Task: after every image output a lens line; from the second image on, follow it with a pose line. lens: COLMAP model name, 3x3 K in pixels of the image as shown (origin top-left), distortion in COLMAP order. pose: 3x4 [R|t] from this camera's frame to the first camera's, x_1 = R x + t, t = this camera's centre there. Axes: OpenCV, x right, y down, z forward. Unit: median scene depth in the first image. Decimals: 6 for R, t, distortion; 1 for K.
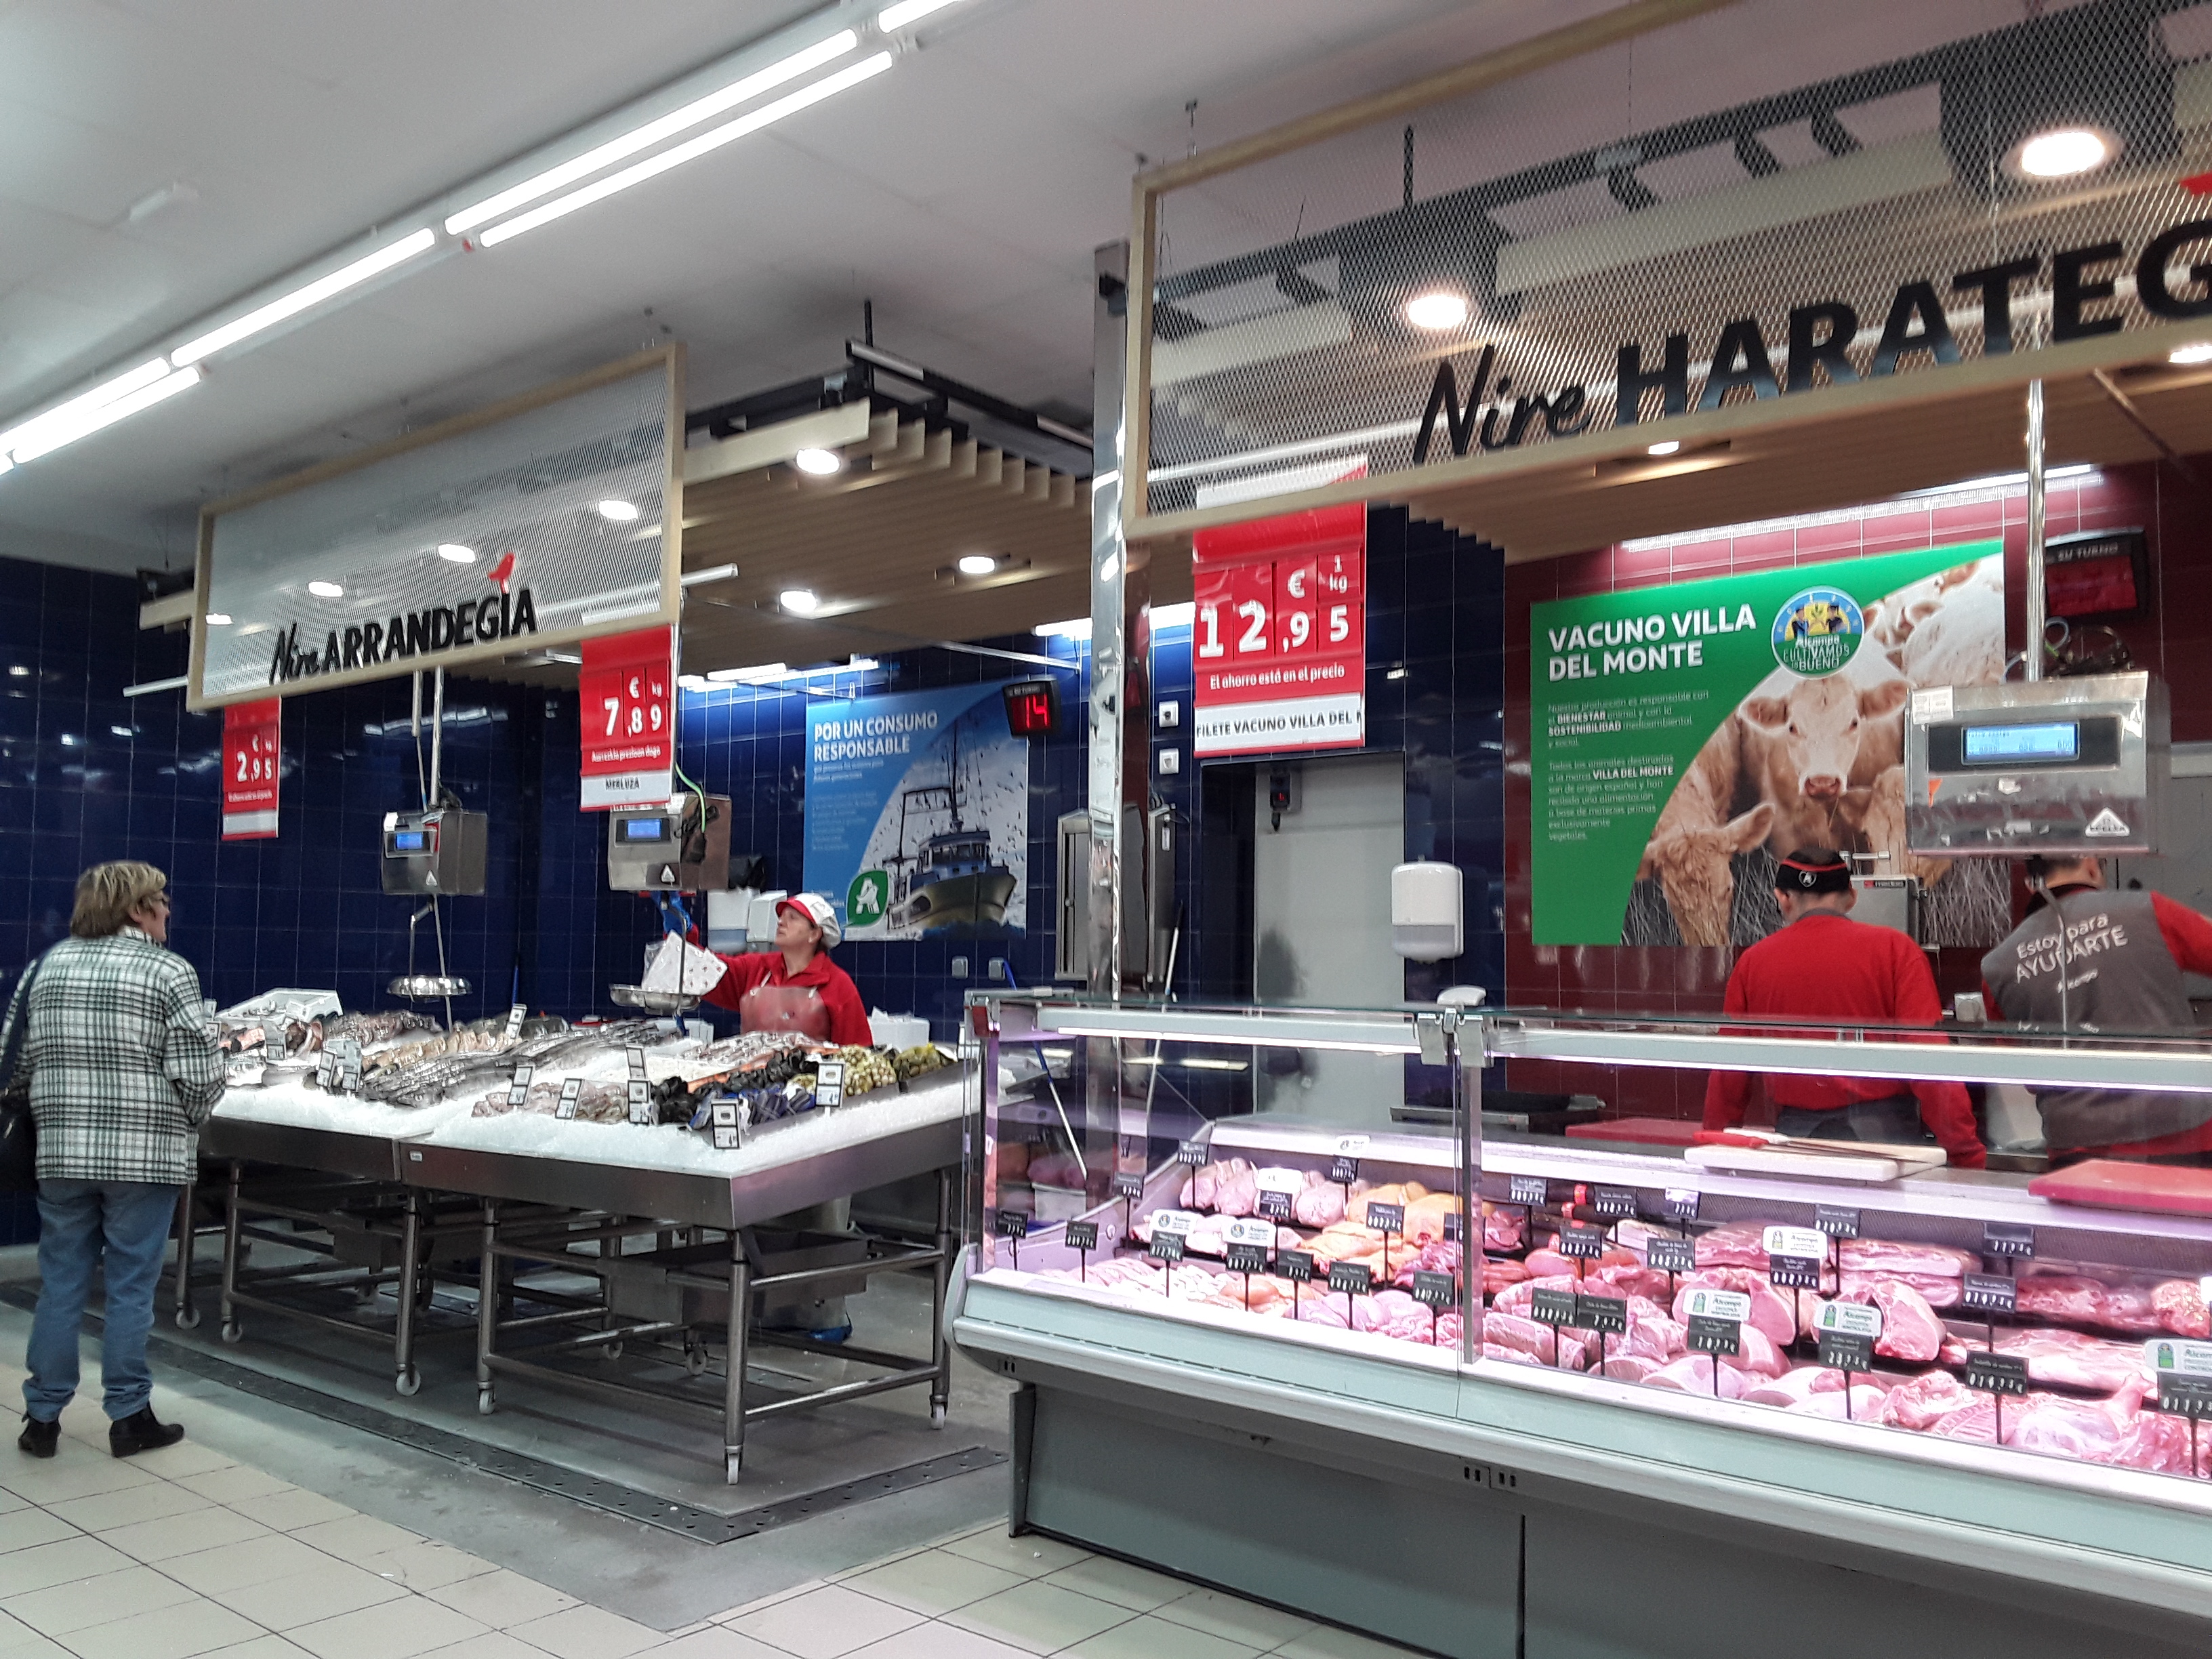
lens RADIAL K [[1774.6, 0, 1105.5], [0, 1774.6, 828.0], [0, 0, 1]] dist [0.053656, -0.048146]
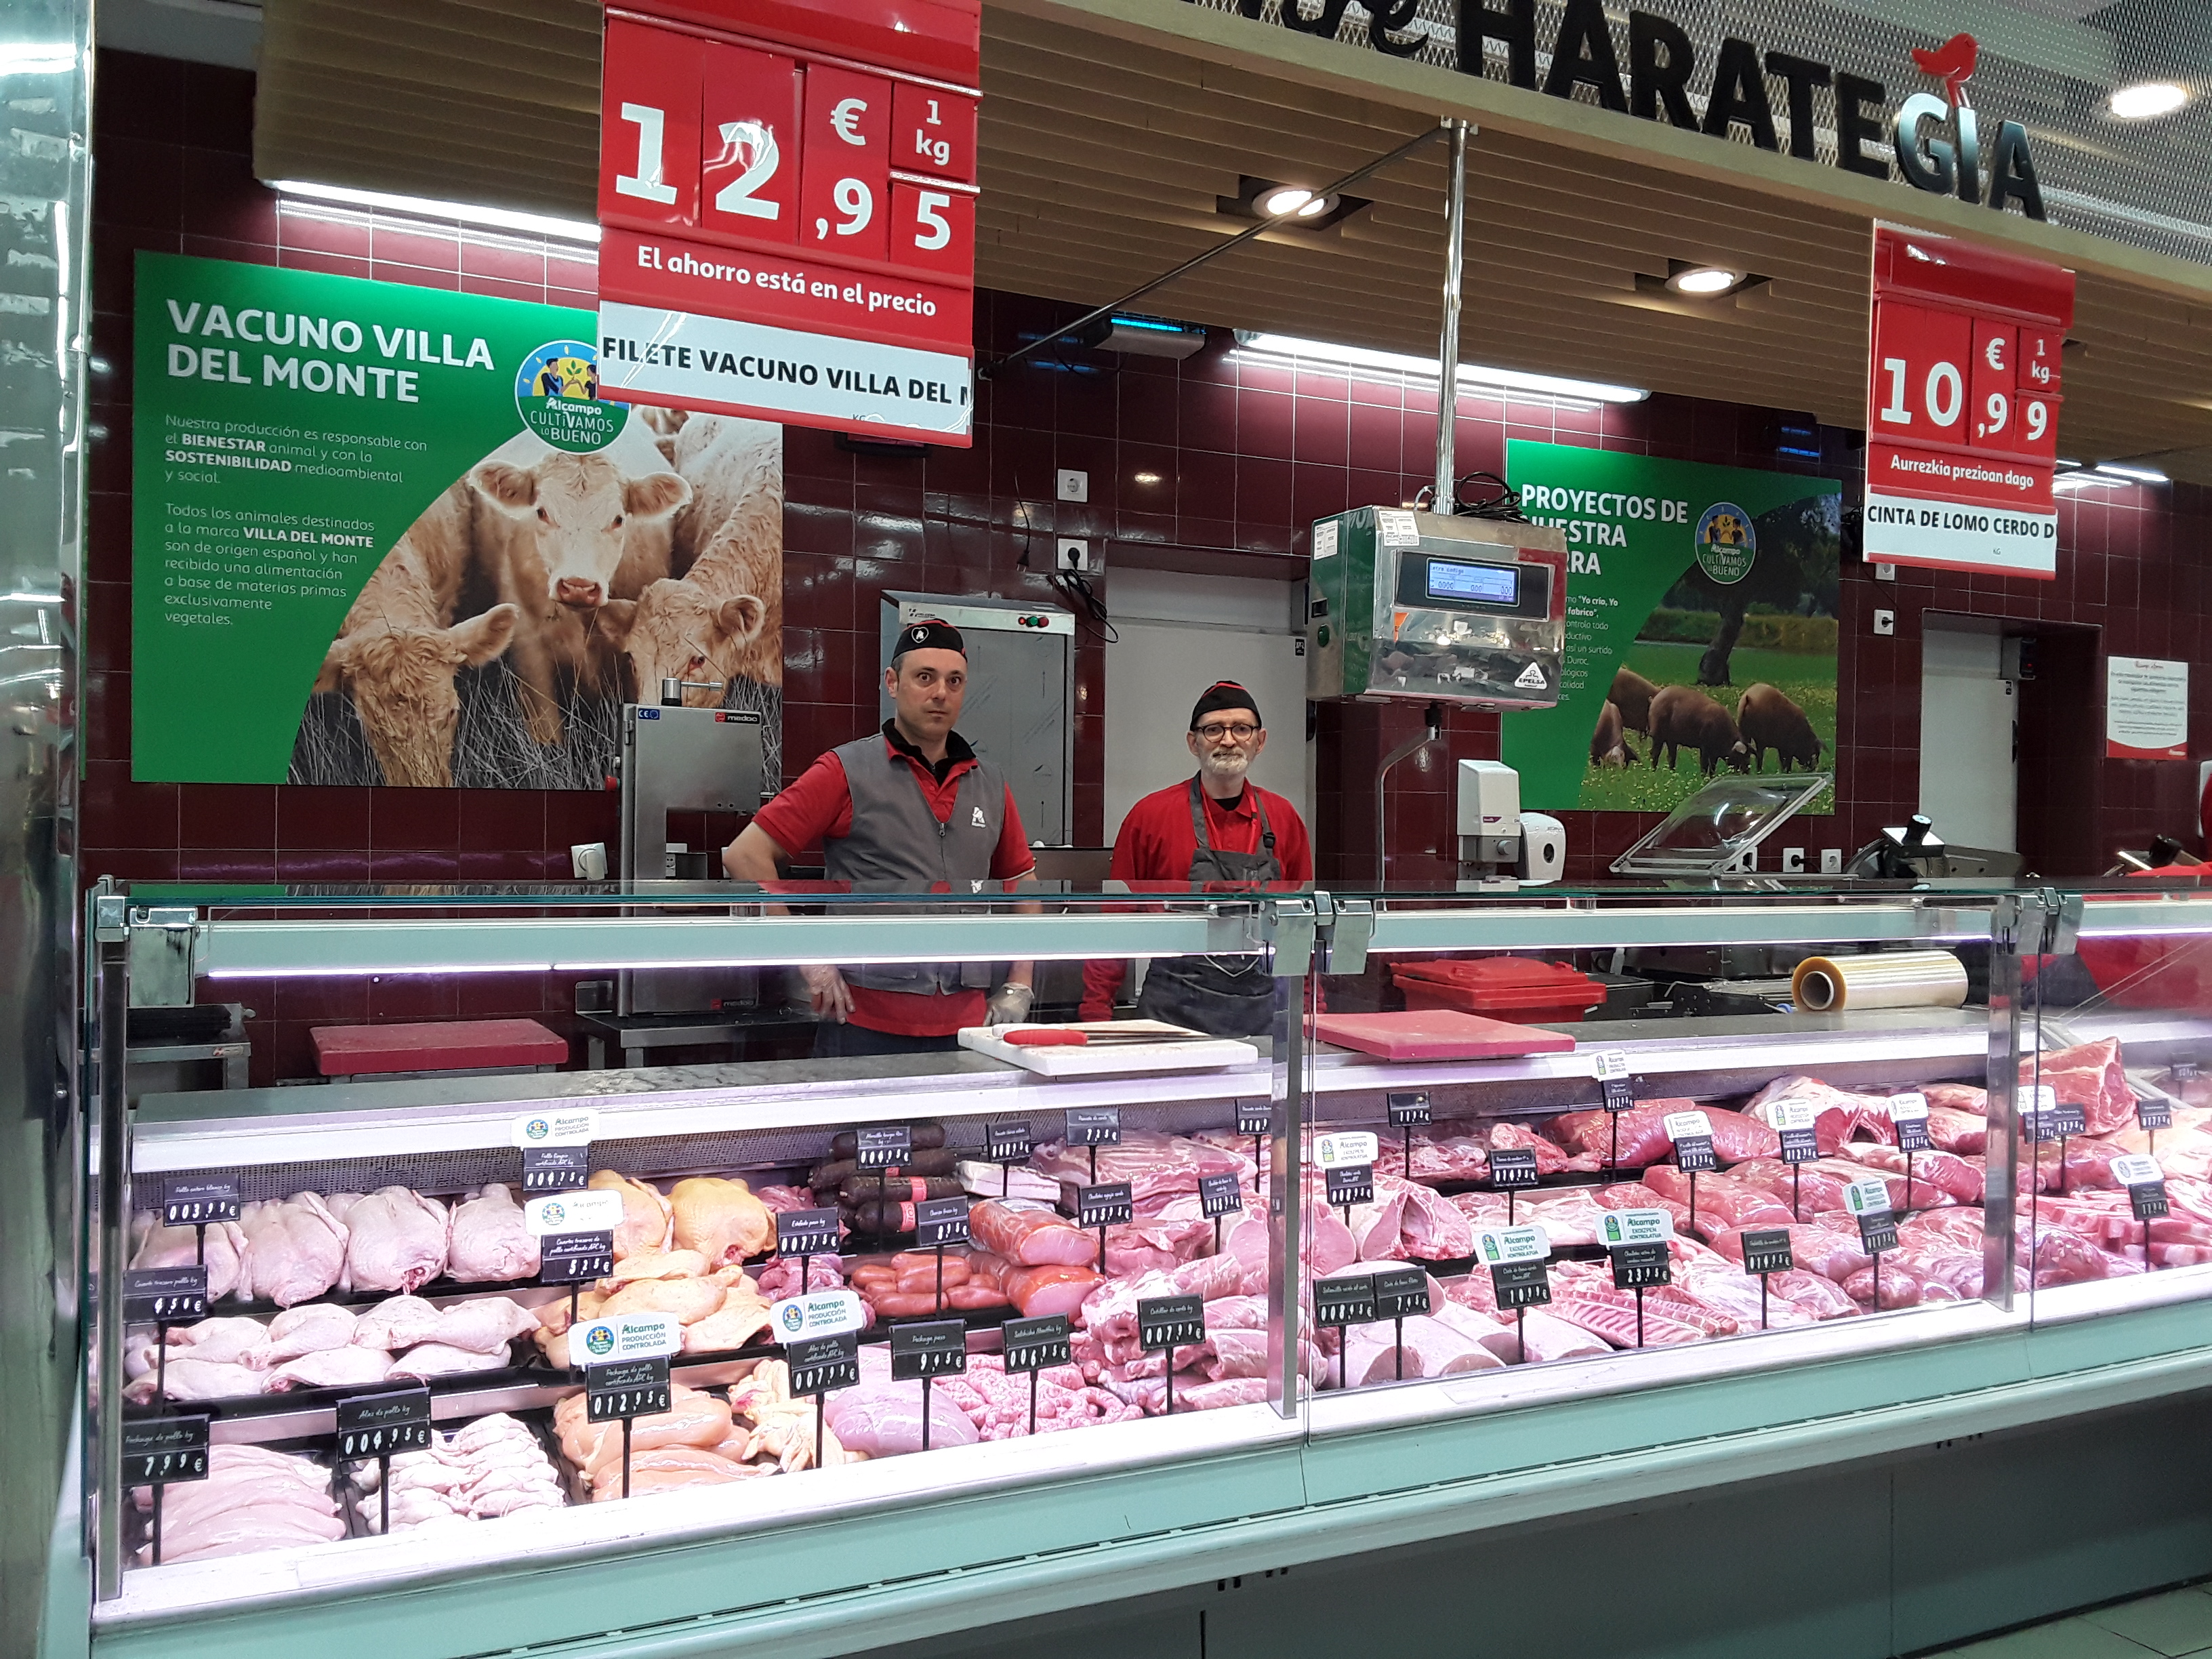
lens RADIAL K [[1774.6, 0, 1112.8], [0, 1774.6, 836.7], [0, 0, 1]] dist [0.053656, -0.048146]
pose [[0.399477, -0.008666, 0.916702, -0.252608], [-0.076404, 0.996162, 0.042713, 0.035616], [-0.913554, -0.087103, 0.397281, 0.478317]]
